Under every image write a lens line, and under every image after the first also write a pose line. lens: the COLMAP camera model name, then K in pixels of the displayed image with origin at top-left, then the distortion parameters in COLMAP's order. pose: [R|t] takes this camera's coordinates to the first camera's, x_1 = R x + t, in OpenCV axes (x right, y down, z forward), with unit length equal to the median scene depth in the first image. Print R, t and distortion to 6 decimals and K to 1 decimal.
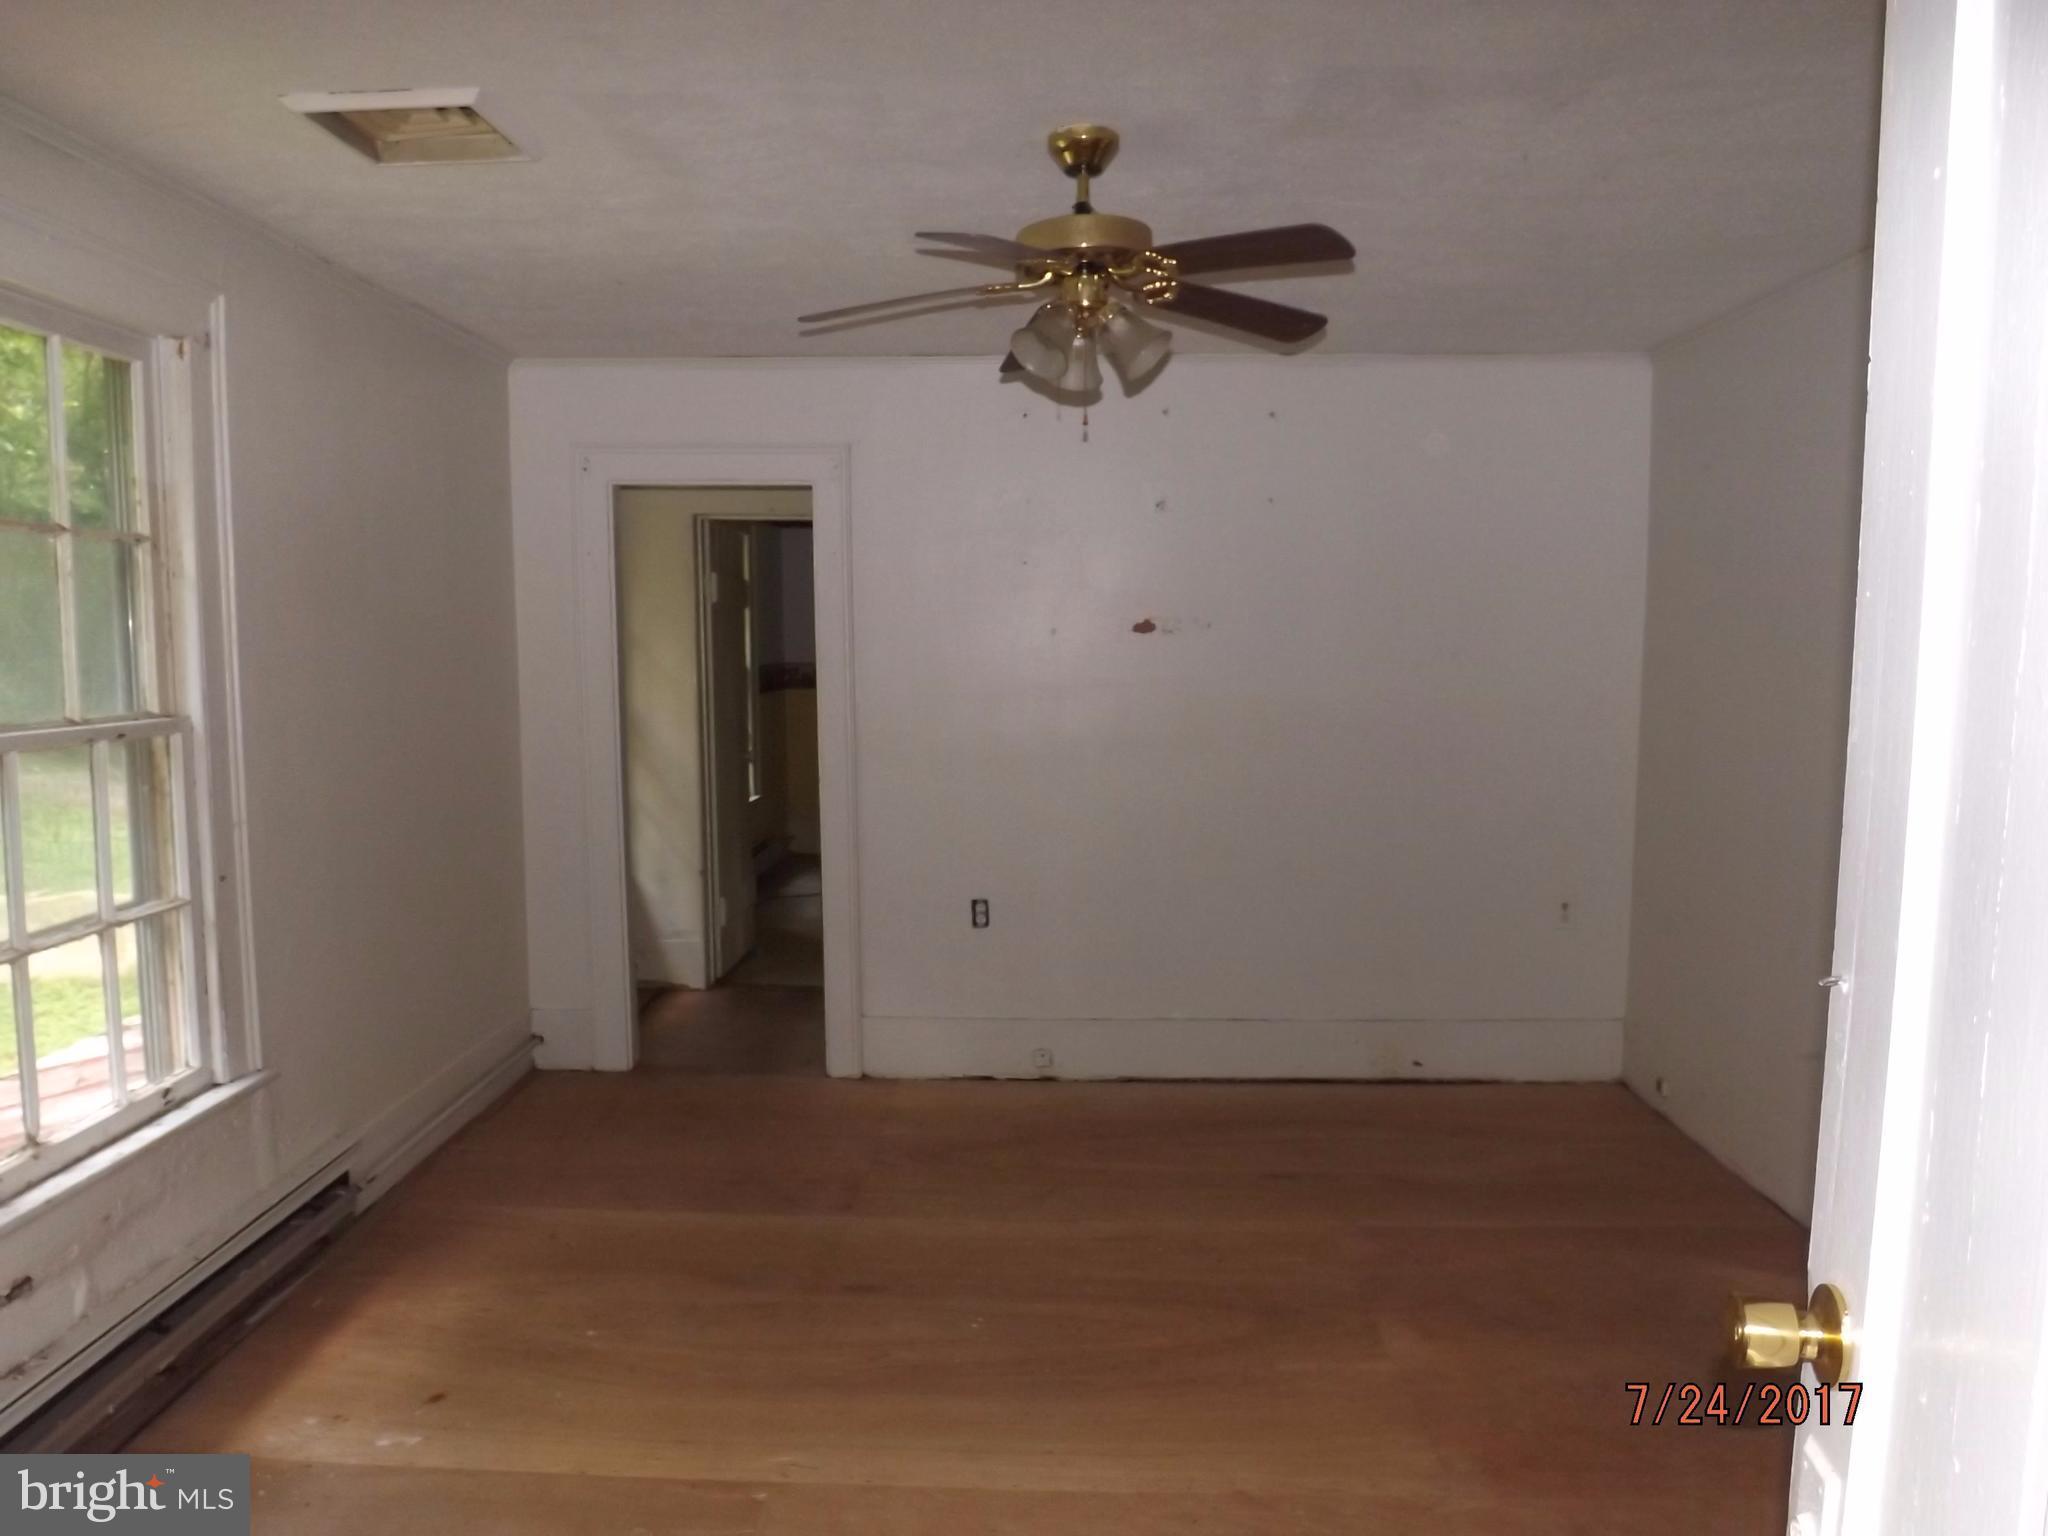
lens RADIAL K [[1470.0, 0, 1028.6], [0, 1470.0, 819.9], [0, 0, 1]] dist [-0.063851, -0.004098]
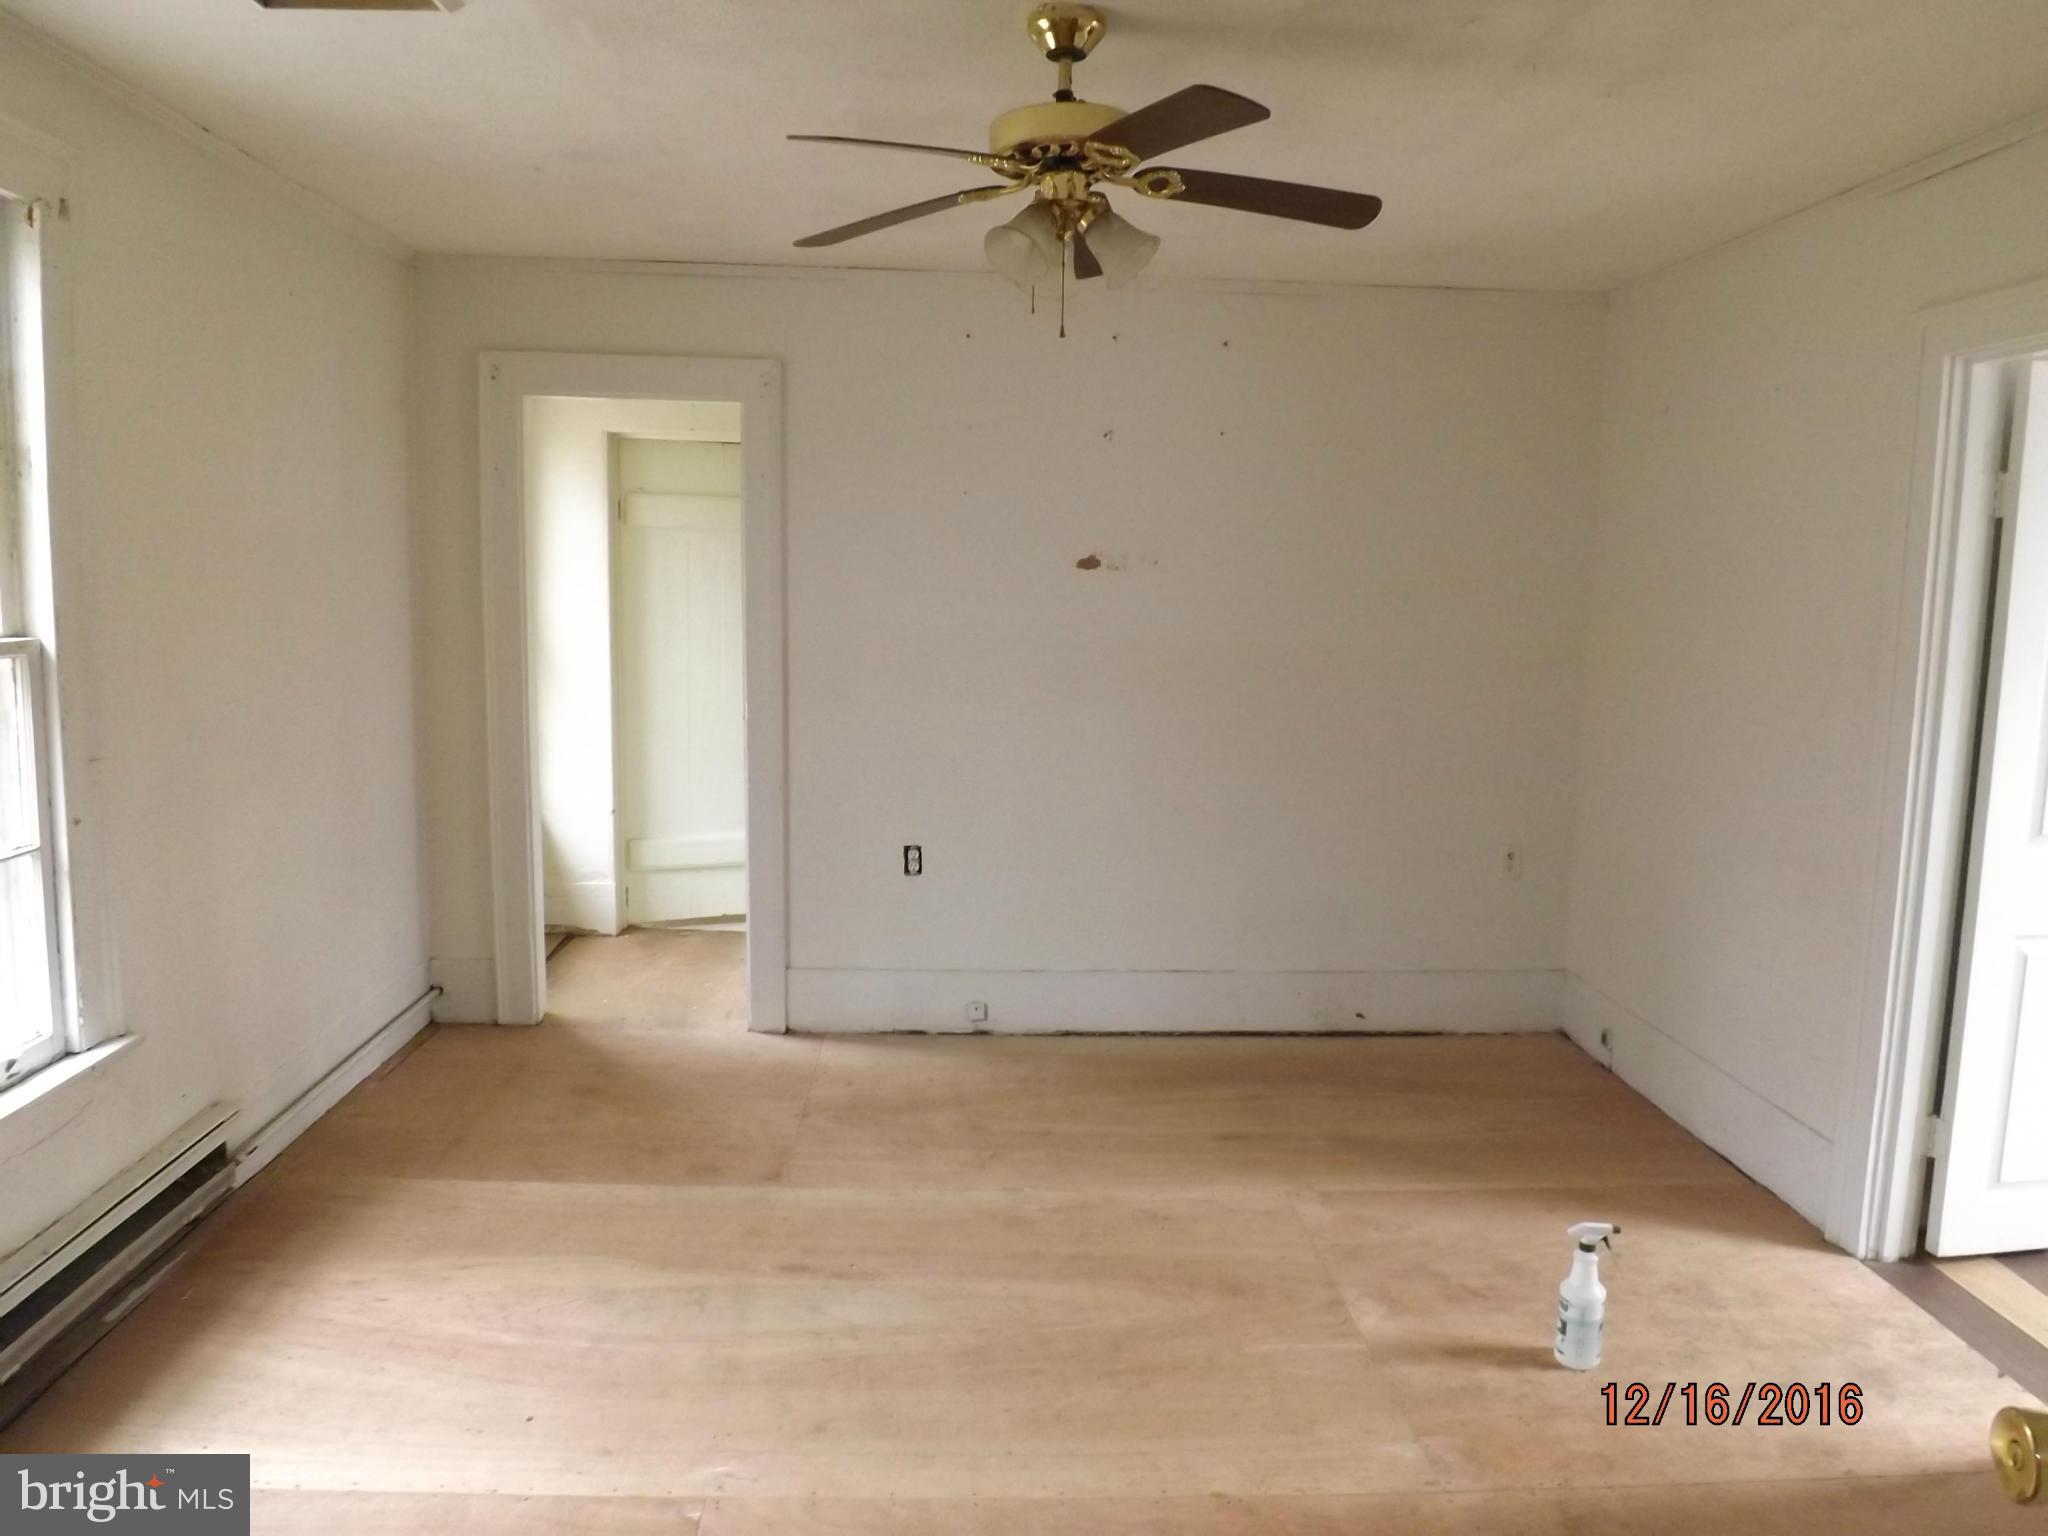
lens RADIAL K [[1387.5, 0, 1024.0], [0, 1387.5, 768.0], [0, 0, 1]] dist [-0.068336, 0.003911]
pose [[0.996323, 0.010041, 0.085091, -0.041809], [-0.010795, 0.999906, 0.008402, -0.004865], [-0.084999, -0.009290, 0.996338, 0.107066]]
